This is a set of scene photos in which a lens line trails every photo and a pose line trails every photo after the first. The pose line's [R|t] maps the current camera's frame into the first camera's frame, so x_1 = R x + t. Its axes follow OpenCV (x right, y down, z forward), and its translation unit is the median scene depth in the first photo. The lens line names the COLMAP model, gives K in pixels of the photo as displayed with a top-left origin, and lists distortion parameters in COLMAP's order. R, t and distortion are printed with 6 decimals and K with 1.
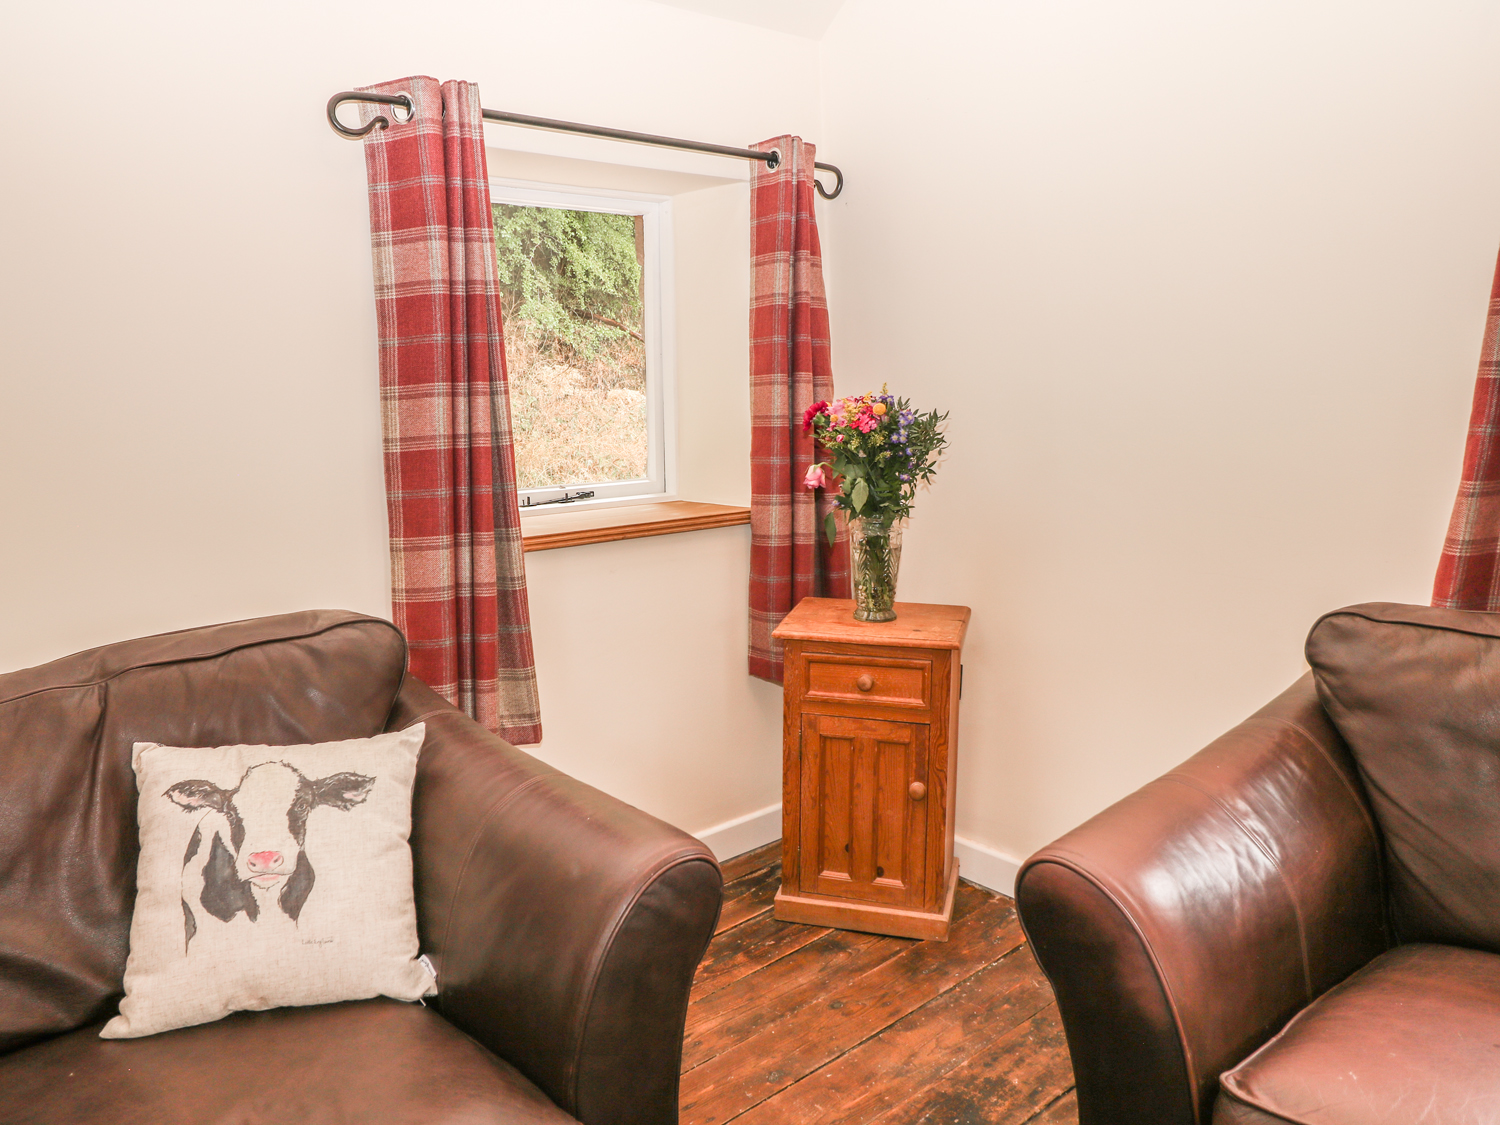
lens RADIAL K [[1150.1, 0, 753.2], [0, 1150.1, 540.7], [0, 0, 1]] dist [0.008414, 0.003856]
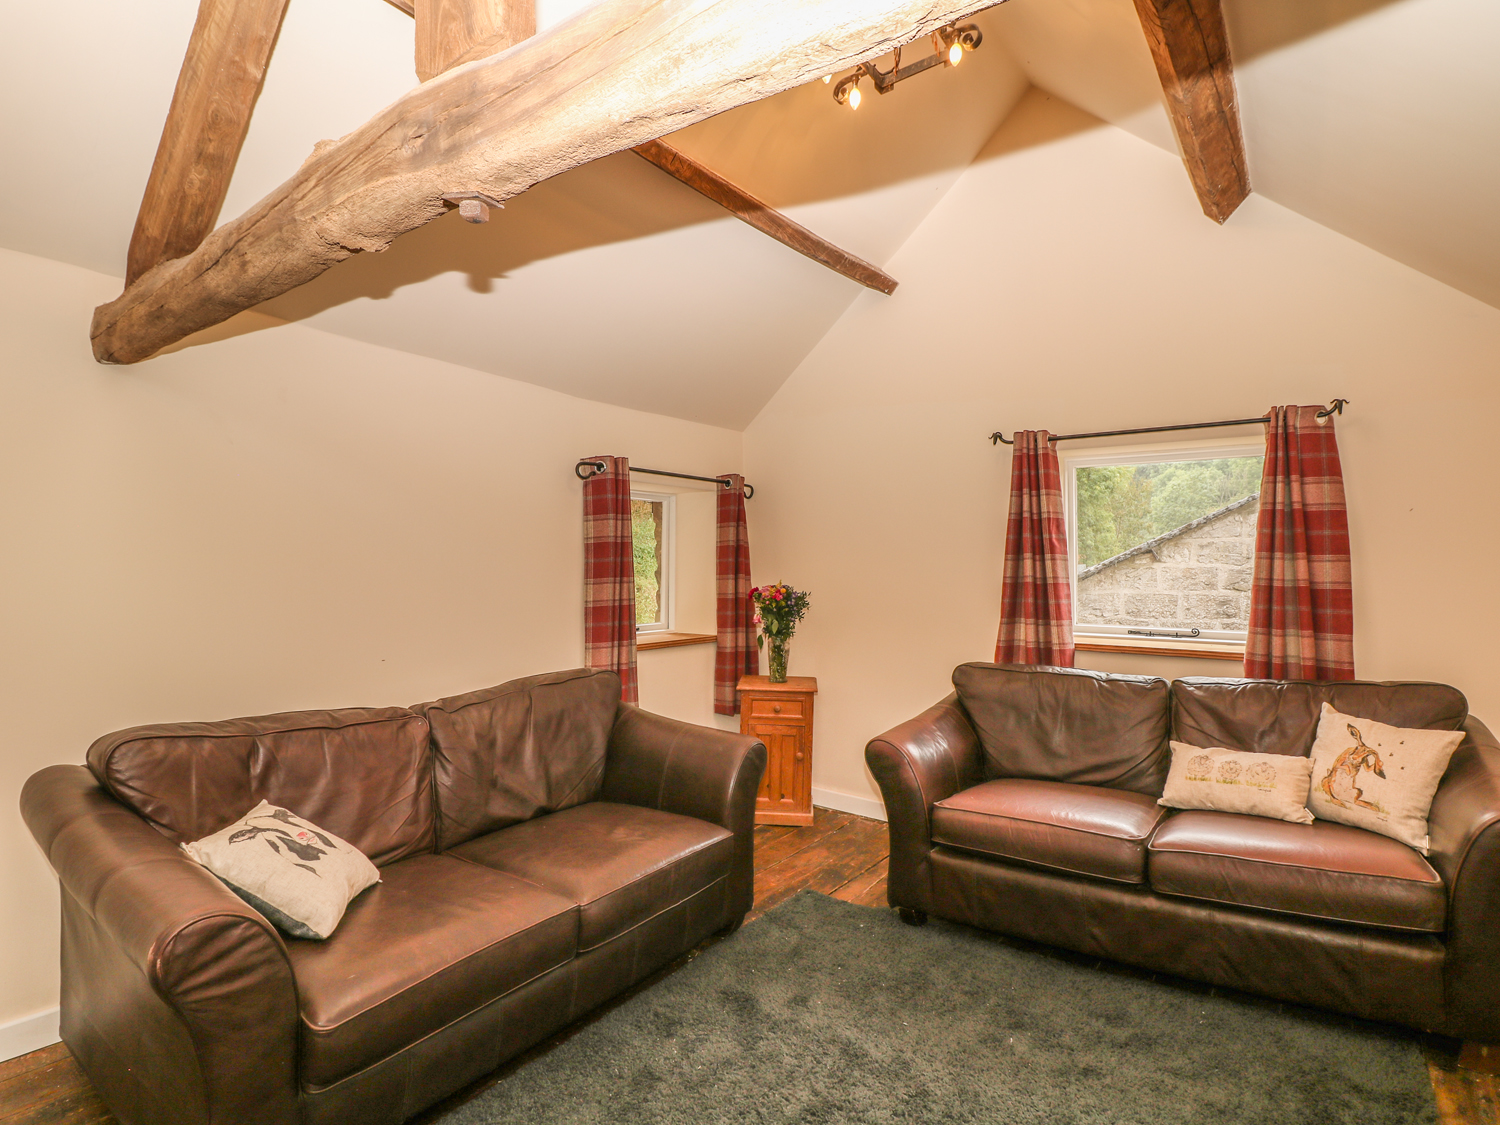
lens RADIAL K [[782.5, 0, 748.8], [0, 782.5, 541.6], [0, 0, 1]] dist [0.000844, -0.014989]
pose [[0.980763, 0.022537, 0.193898, -0.280214], [0.012167, 0.984323, -0.175954, 0.071698], [-0.194823, 0.174928, 0.965113, -0.584383]]
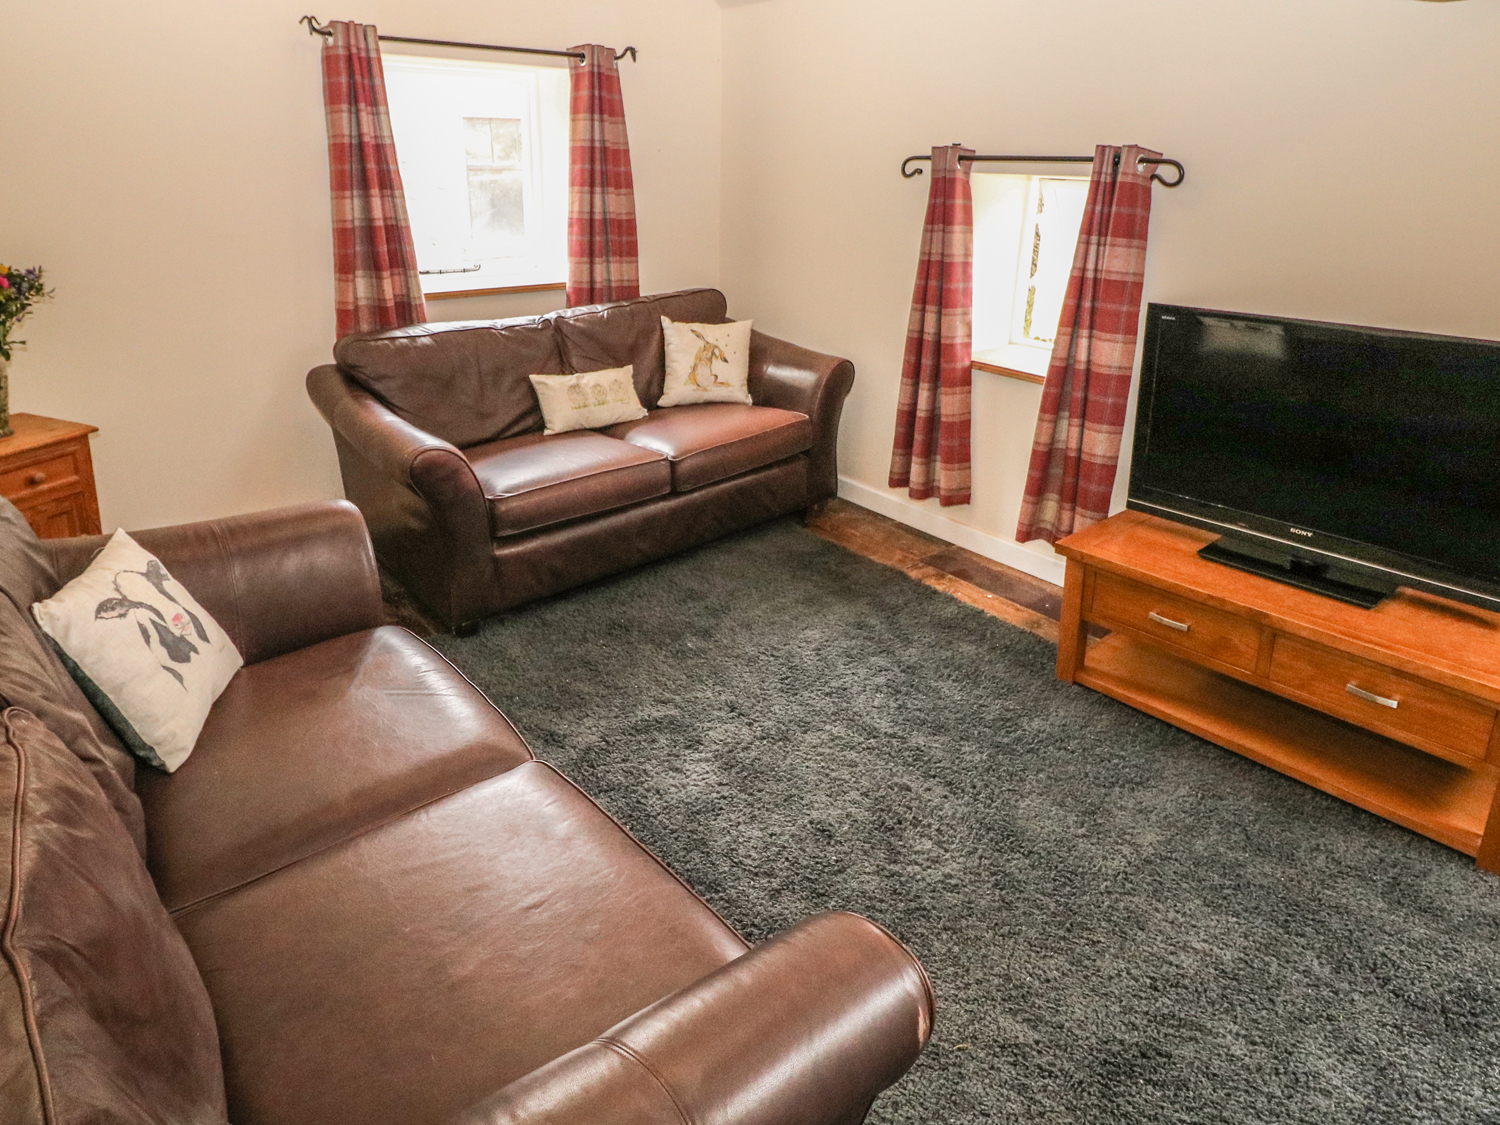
lens RADIAL K [[941.4, 0, 749.0], [0, 941.4, 443.2], [0, 0, 1]] dist [-0.001637, -0.001565]
pose [[0.046770, -0.278365, 0.959336, -0.916423], [0.129934, 0.953923, 0.270460, -0.102813], [-0.990419, 0.112001, 0.080784, 0.101514]]
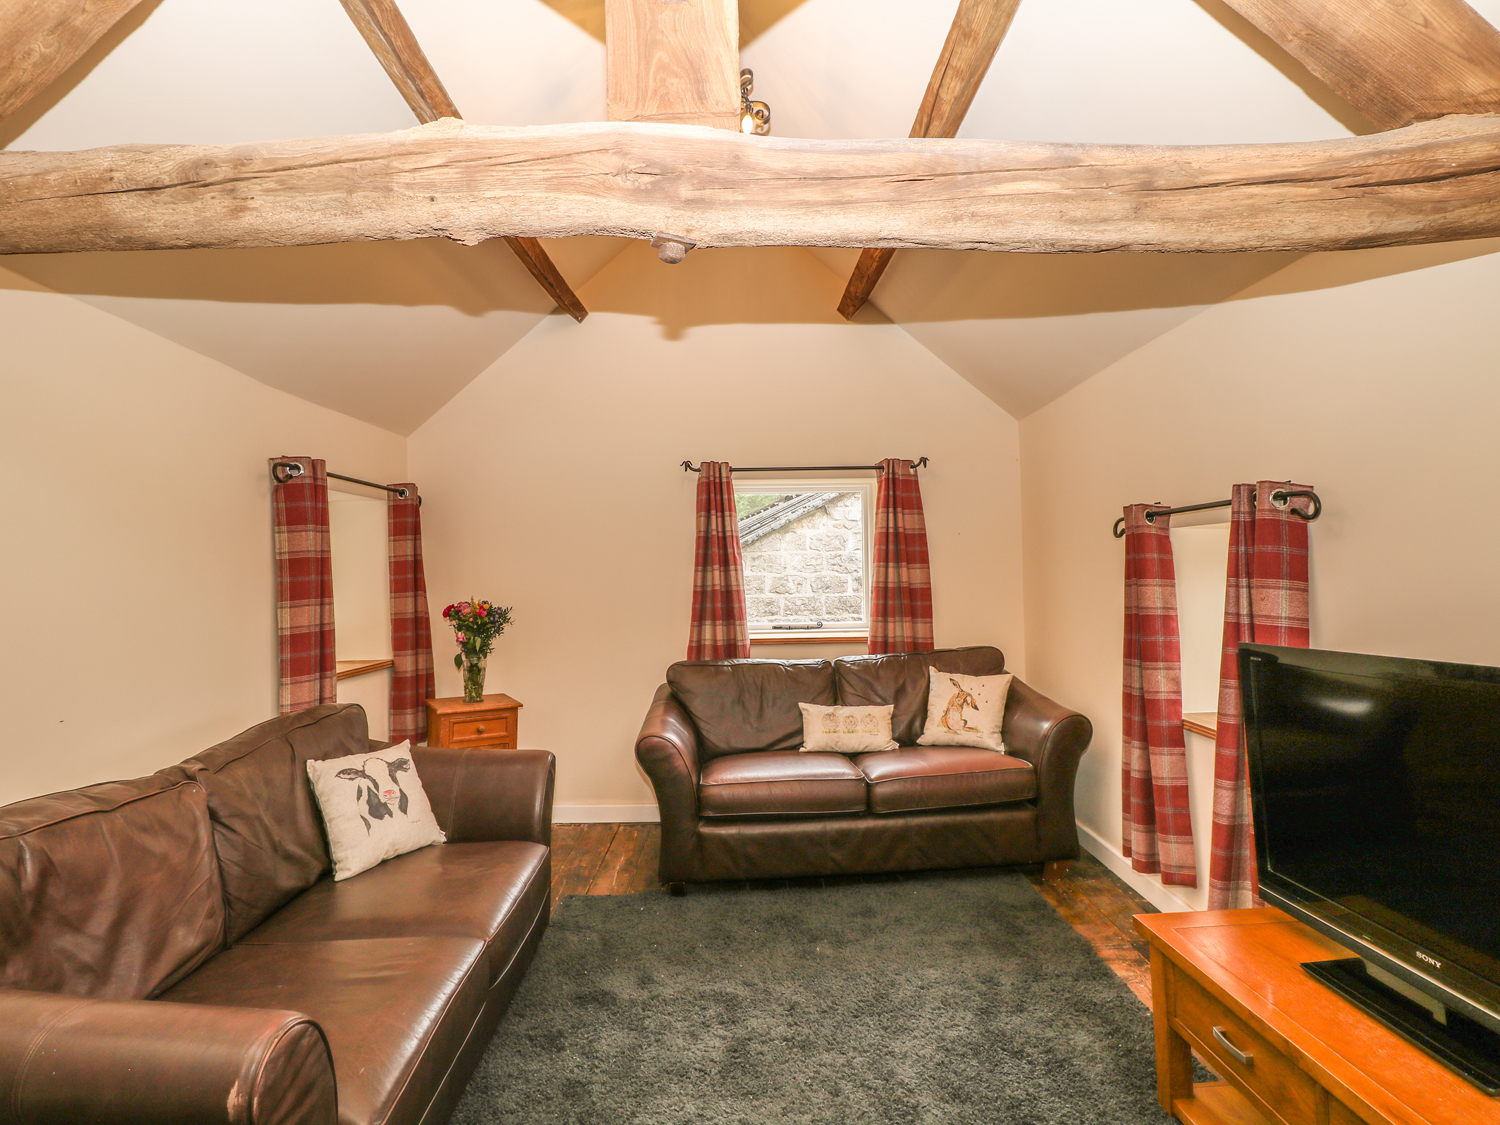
lens RADIAL K [[782.5, 0, 748.8], [0, 782.5, 541.6], [0, 0, 1]] dist [0.000844, -0.014989]
pose [[0.663940, 0.032787, 0.747066, -0.728995], [0.118588, 0.981779, -0.148481, 0.055892], [-0.738323, 0.187175, 0.647955, -0.454617]]
